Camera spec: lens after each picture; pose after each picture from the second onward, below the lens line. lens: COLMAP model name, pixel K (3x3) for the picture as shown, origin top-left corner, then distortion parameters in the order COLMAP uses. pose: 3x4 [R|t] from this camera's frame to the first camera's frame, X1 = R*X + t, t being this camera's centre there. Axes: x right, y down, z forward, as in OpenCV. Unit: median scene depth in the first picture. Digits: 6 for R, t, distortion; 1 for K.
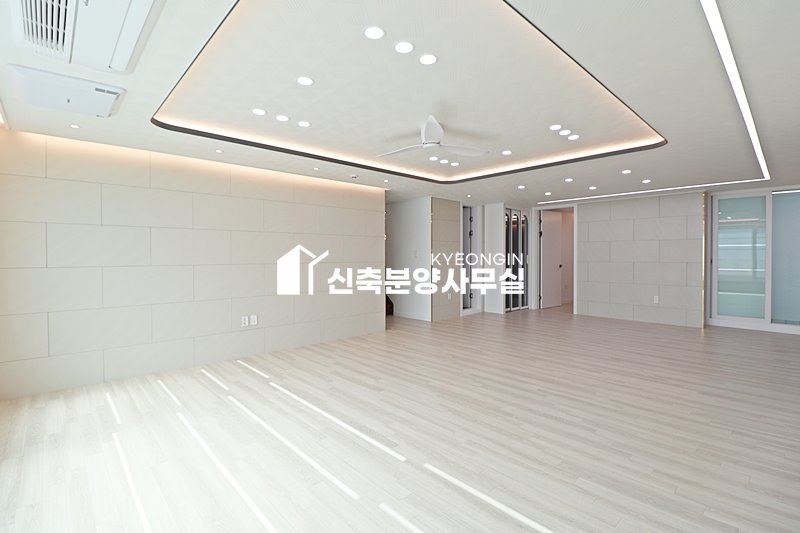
lens RADIAL K [[368.4, 0, 393.8], [0, 368.4, 268.9], [0, 0, 1]] dist [-0.003588, -0.009277]
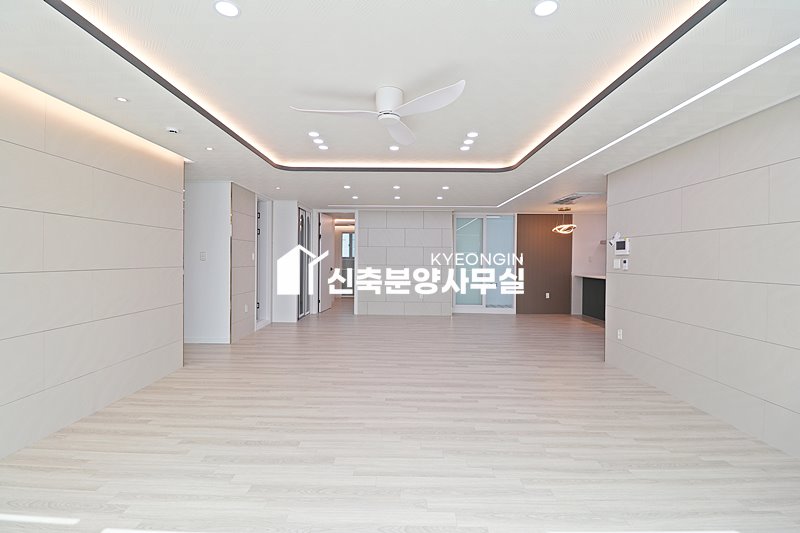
lens RADIAL K [[368.4, 0, 397.2], [0, 368.4, 261.1], [0, 0, 1]] dist [-0.003588, -0.009277]
pose [[0.689318, 0.004882, 0.724443, -0.443327], [0.013788, 0.999708, -0.019856, -0.016471], [-0.724328, 0.023676, 0.689049, 0.447792]]
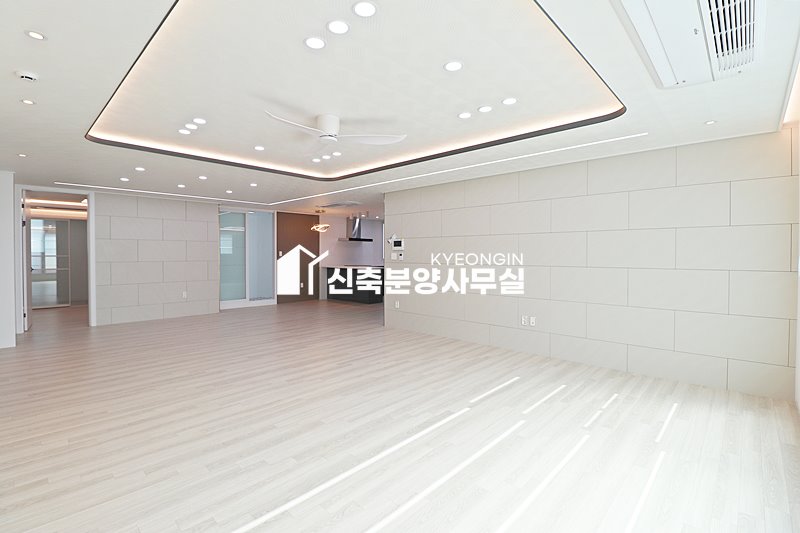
lens RADIAL K [[368.4, 0, 396.5], [0, 368.4, 259.5], [0, 0, 1]] dist [-0.003588, -0.009277]
pose [[-0.060148, -0.010871, 0.998130, -0.850469], [0.034235, 0.999330, 0.012947, -0.030575], [-0.997602, 0.034949, -0.059736, 0.876985]]
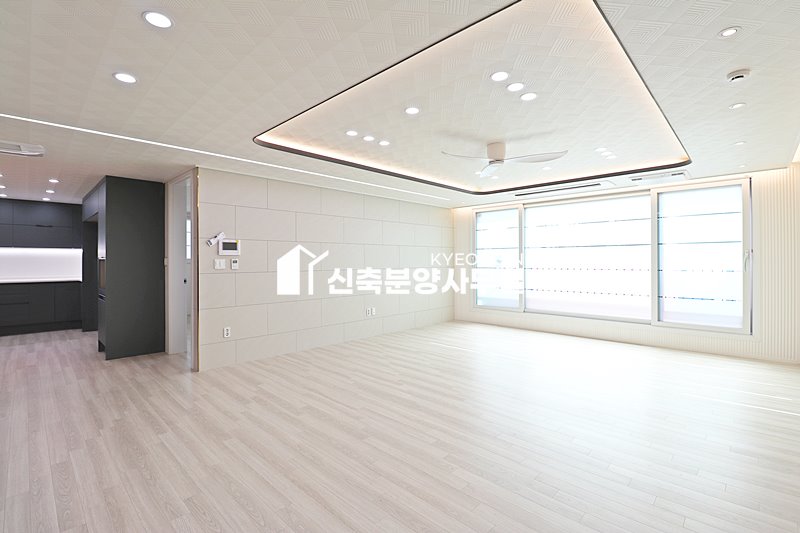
lens RADIAL K [[368.4, 0, 390.1], [0, 368.4, 258.1], [0, 0, 1]] dist [-0.003588, -0.009277]
pose [[-0.998888, 0.004266, -0.046957, 0.480935], [0.003274, 0.999770, 0.021197, -0.068224], [0.047037, 0.021020, -0.998672, 2.097159]]
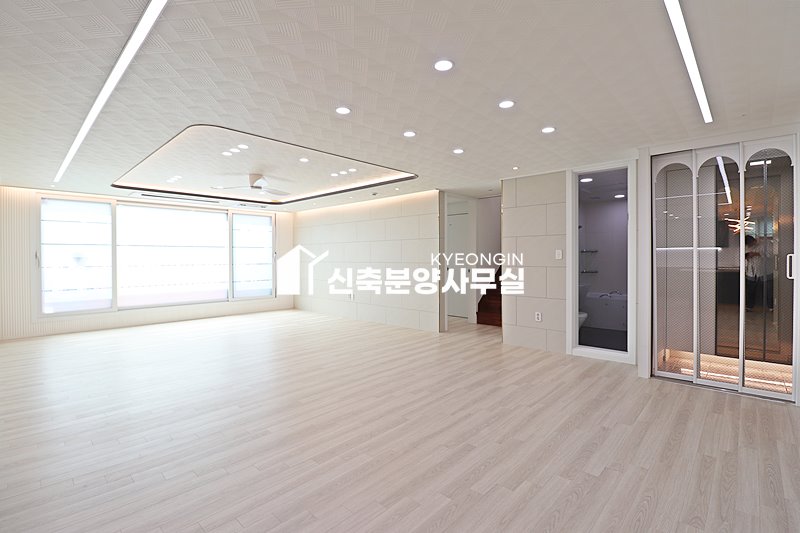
lens RADIAL K [[368.4, 0, 390.6], [0, 368.4, 265.4], [0, 0, 1]] dist [-0.003588, -0.009277]
pose [[0.038901, 0.022986, -0.998979, 1.706134], [-0.025852, 0.999424, 0.021990, -0.051207], [0.998909, 0.024971, 0.039473, 1.517841]]
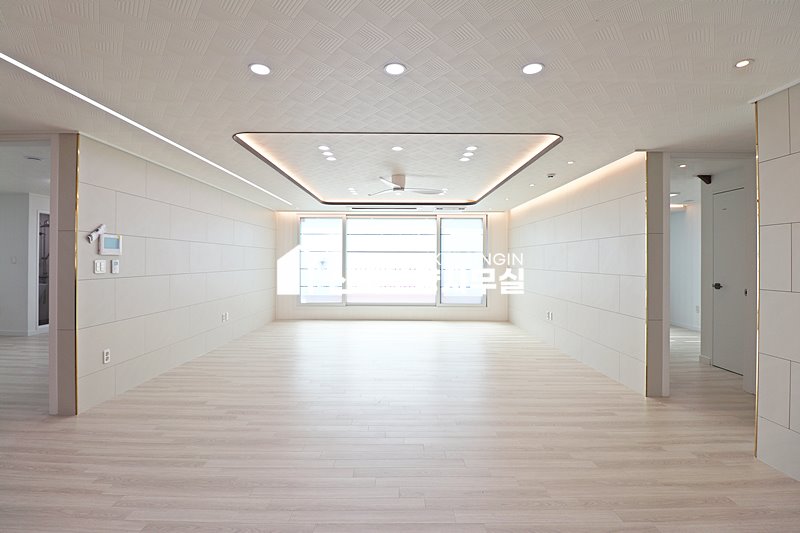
lens RADIAL K [[368.4, 0, 394.4], [0, 368.4, 261.1], [0, 0, 1]] dist [-0.003588, -0.009277]
pose [[-0.693428, -0.001368, -0.720525, 1.177573], [-0.024690, 0.999456, 0.021864, -0.077913], [0.720103, 0.032951, -0.693084, 2.012415]]
